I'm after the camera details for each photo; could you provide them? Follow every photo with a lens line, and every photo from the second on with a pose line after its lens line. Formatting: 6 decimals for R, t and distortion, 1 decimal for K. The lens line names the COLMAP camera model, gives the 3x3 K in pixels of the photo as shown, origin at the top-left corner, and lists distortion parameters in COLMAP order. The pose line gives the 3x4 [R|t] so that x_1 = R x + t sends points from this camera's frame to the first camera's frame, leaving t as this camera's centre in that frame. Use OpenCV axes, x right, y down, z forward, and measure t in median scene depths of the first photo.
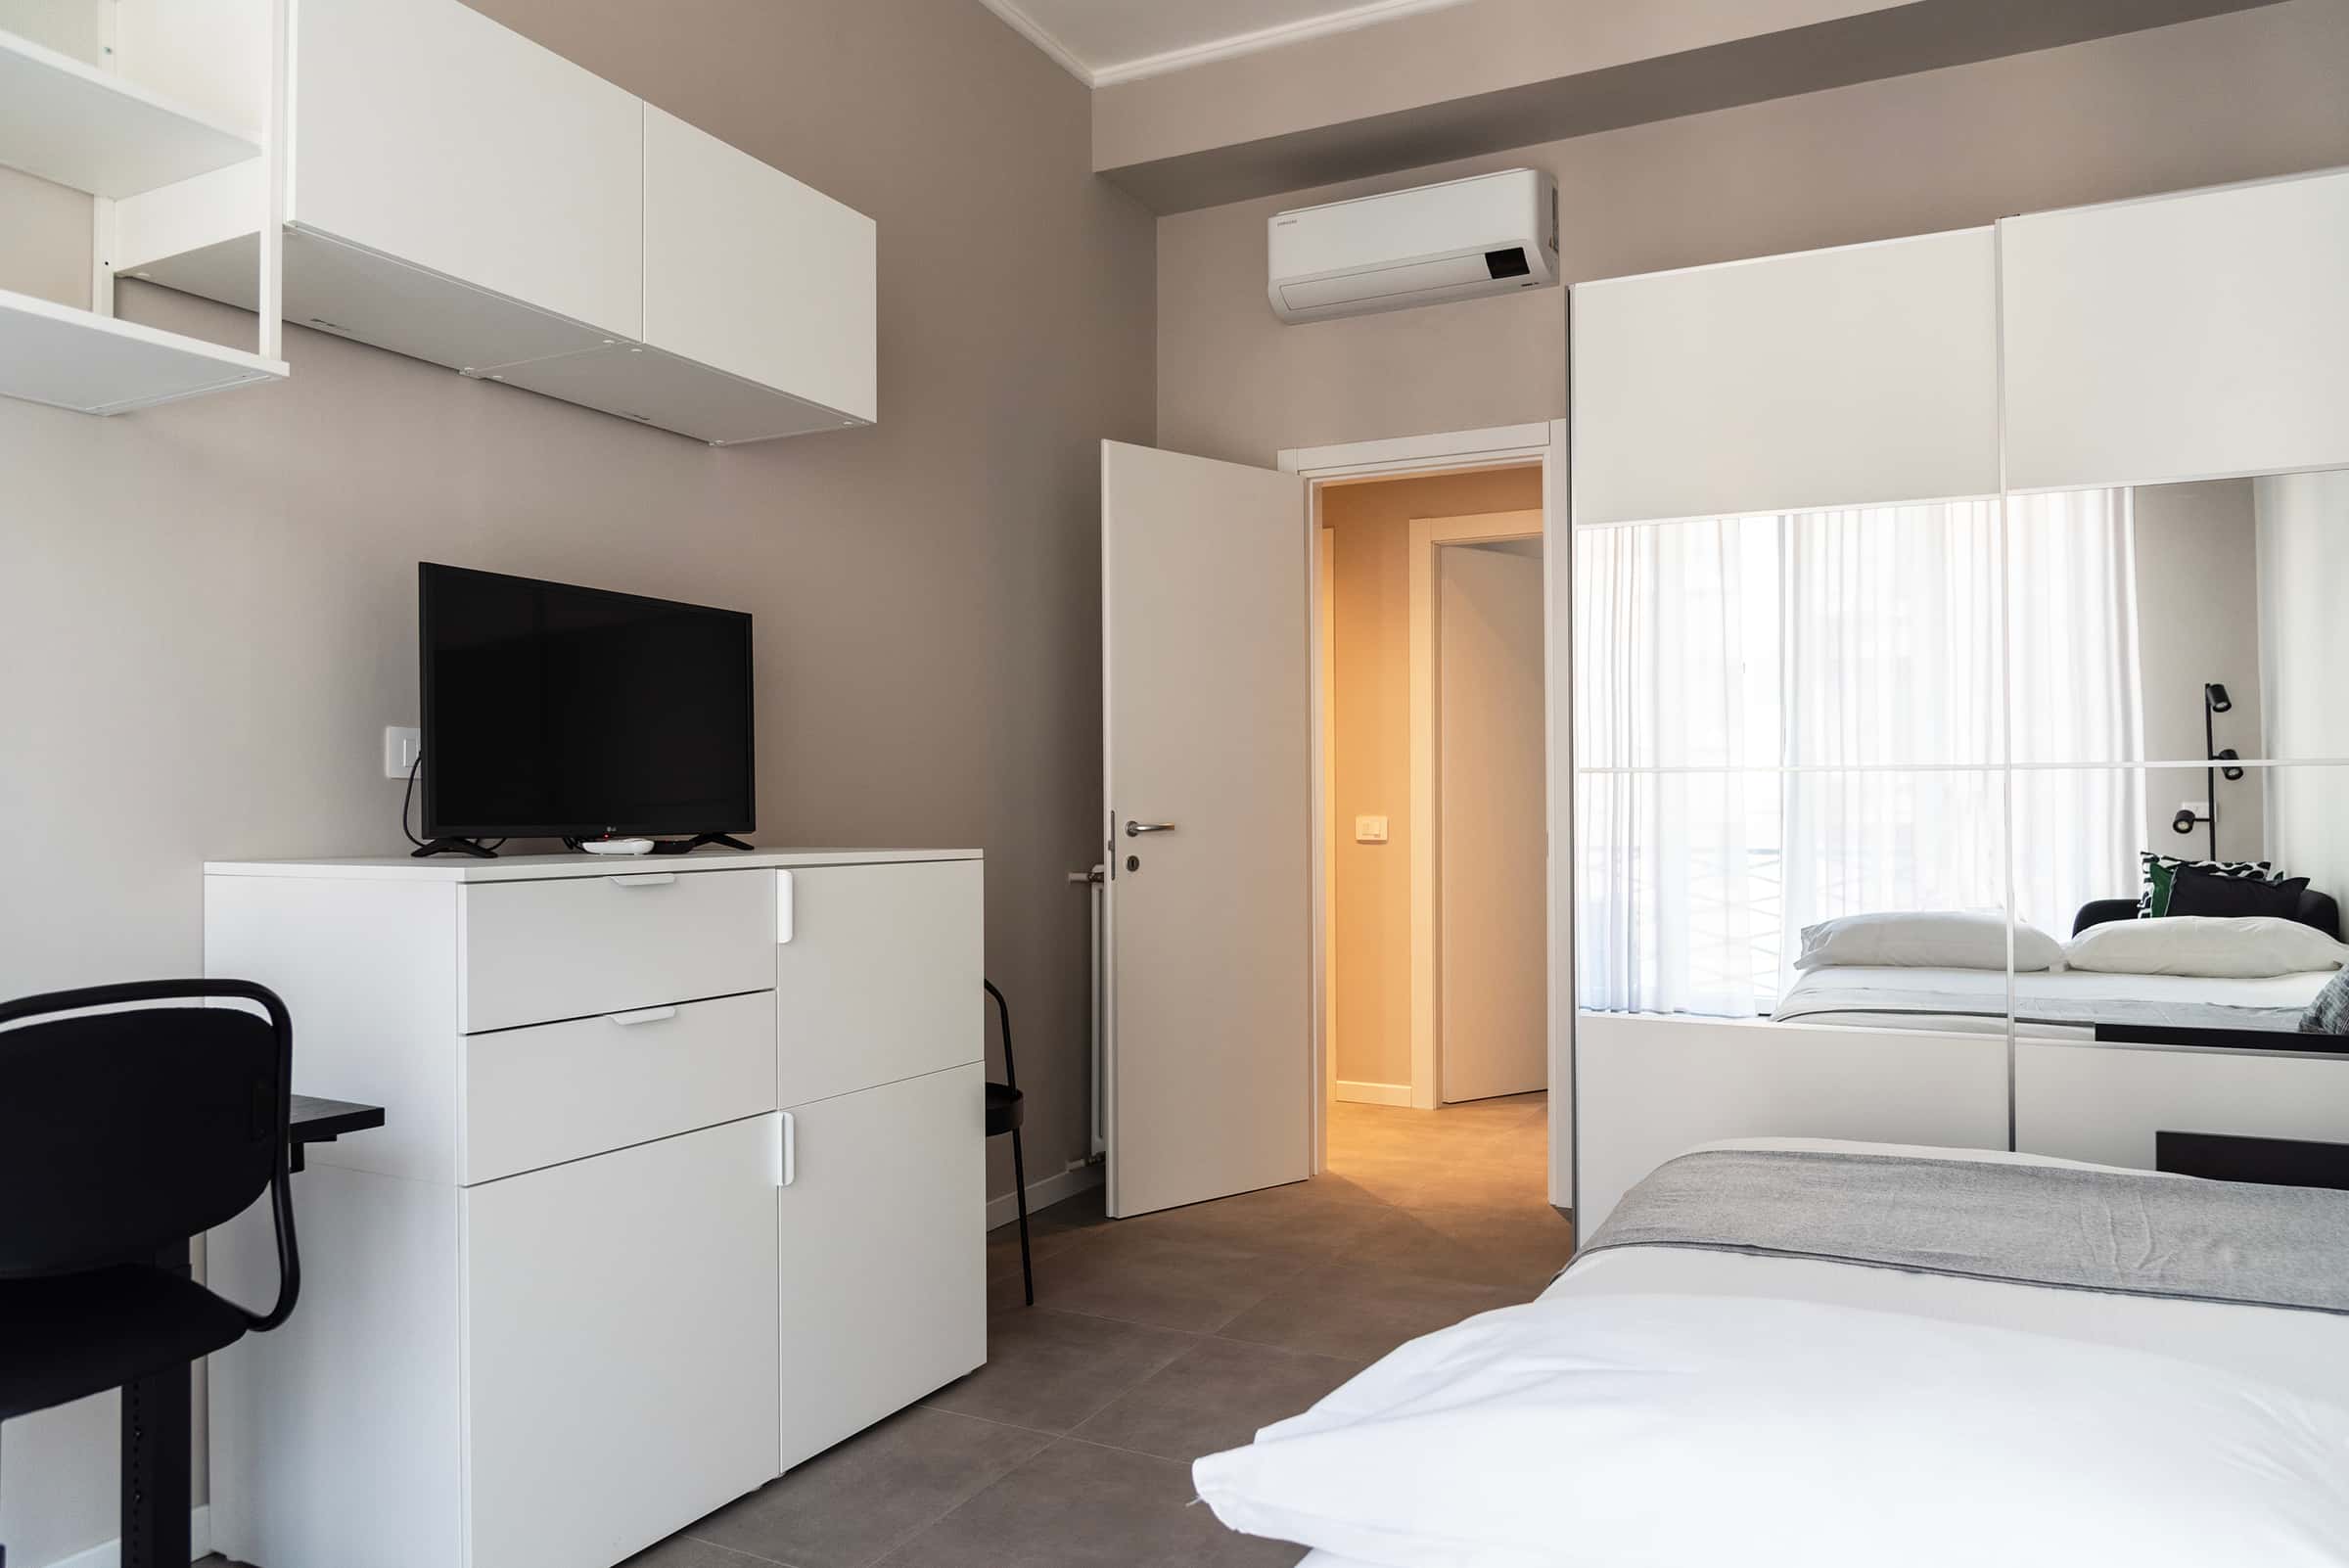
lens RADIAL K [[1563.8, 0, 1198.8], [0, 1563.8, 775.6], [0, 0, 1]] dist [-0.002073, -0.037579]
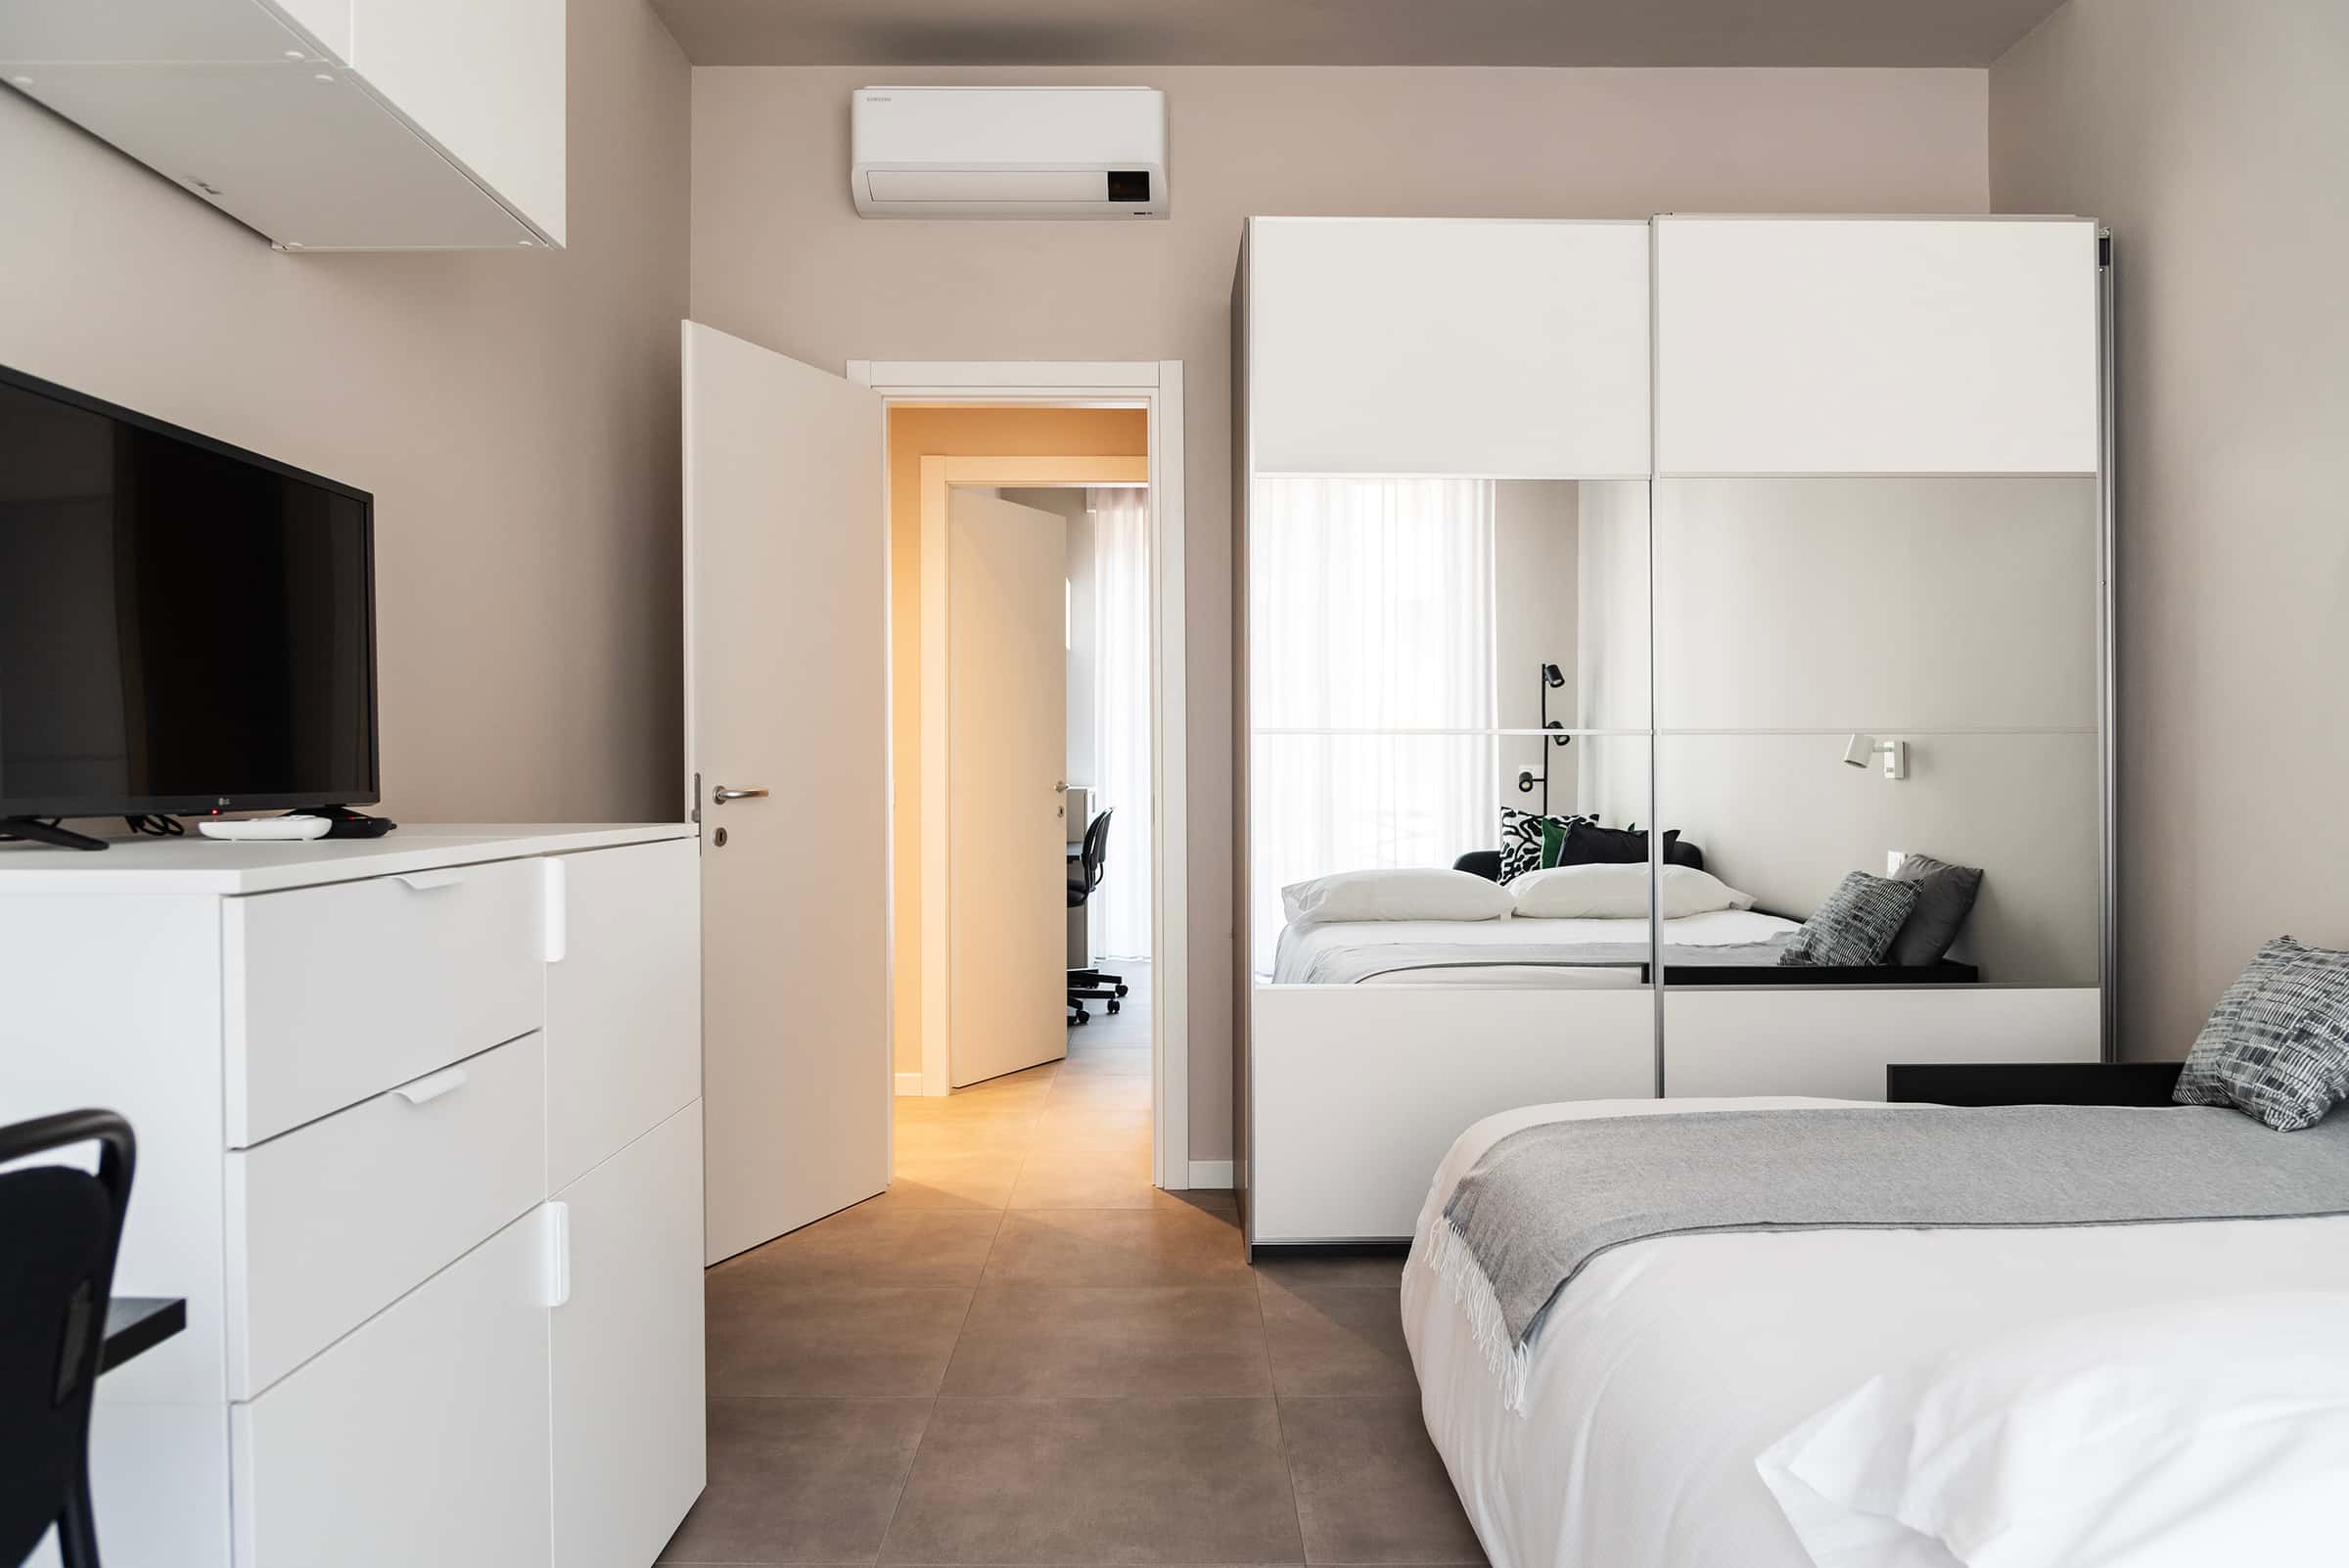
lens RADIAL K [[1581.6, 0, 1168.2], [0, 1581.6, 749.1], [0, 0, 1]] dist [-0.007597, -0.003111]
pose [[0.892251, 0.006106, 0.451498, -0.208714], [-0.009624, 0.999939, 0.005497, 0.002957], [-0.451436, -0.009250, 0.892255, 0.146465]]
